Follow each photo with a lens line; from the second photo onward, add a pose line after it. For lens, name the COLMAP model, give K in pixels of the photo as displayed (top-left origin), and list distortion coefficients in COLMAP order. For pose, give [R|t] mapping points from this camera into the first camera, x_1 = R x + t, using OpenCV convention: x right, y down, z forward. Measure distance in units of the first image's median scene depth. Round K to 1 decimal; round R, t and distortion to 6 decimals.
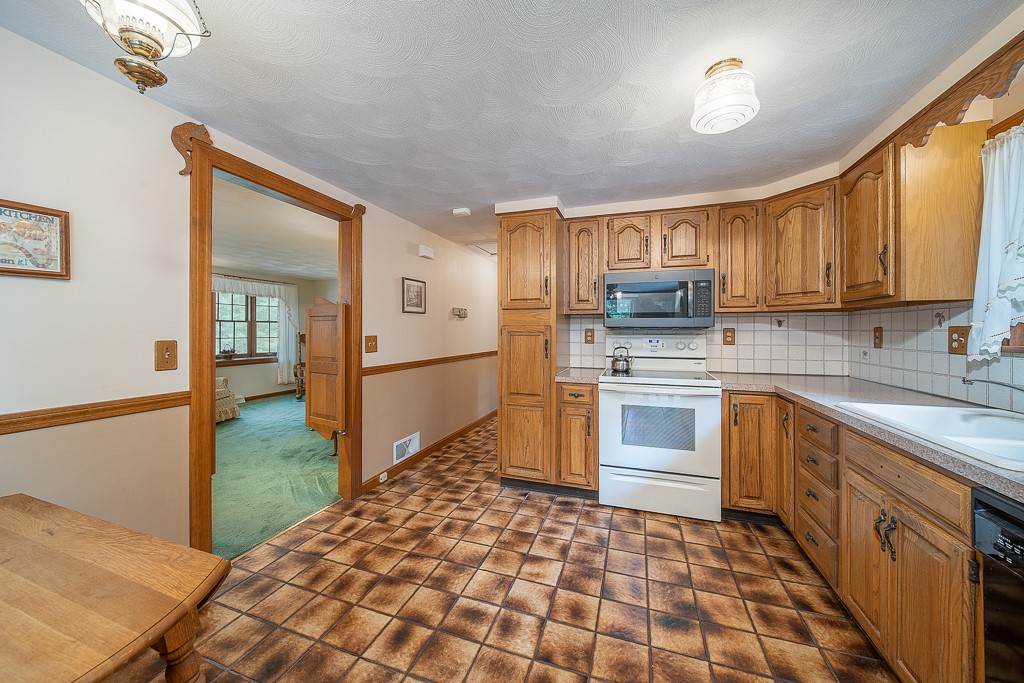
lens RADIAL K [[372.7, 0, 510.9], [0, 372.7, 328.8], [0, 0, 1]] dist [-0.001266, -0.000086]
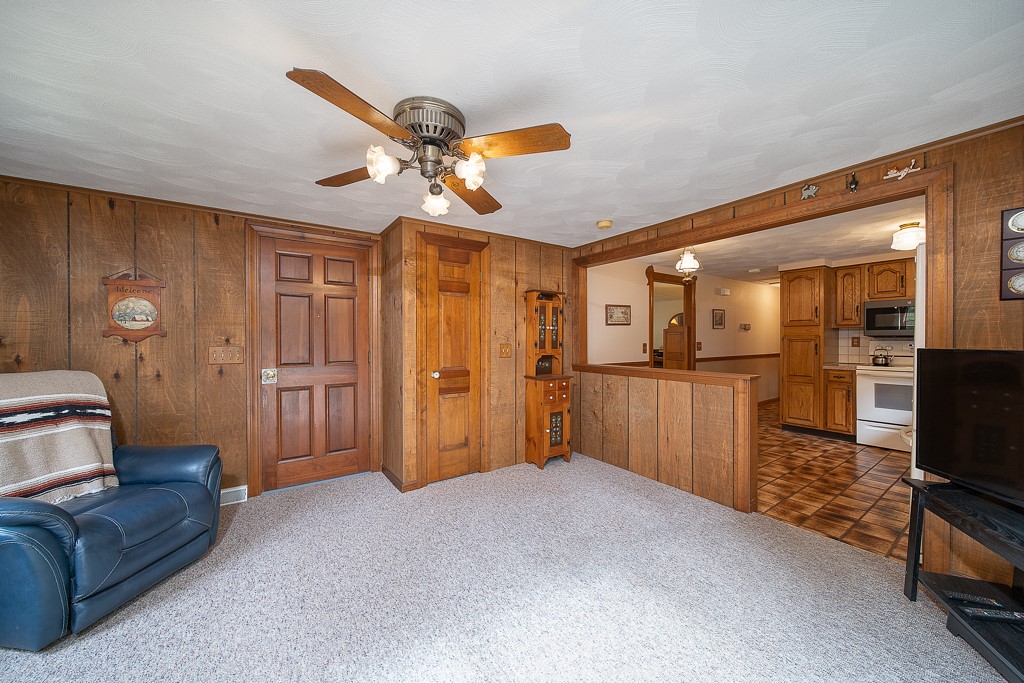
lens RADIAL K [[367.7, 0, 509.7], [0, 367.7, 342.4], [0, 0, 1]] dist [-0.001875, -0.000169]
pose [[0.804202, -0.000946, -0.594355, -0.035485], [0.009959, 0.999880, 0.011885, -0.012325], [0.594273, -0.015477, 0.804115, -1.252490]]
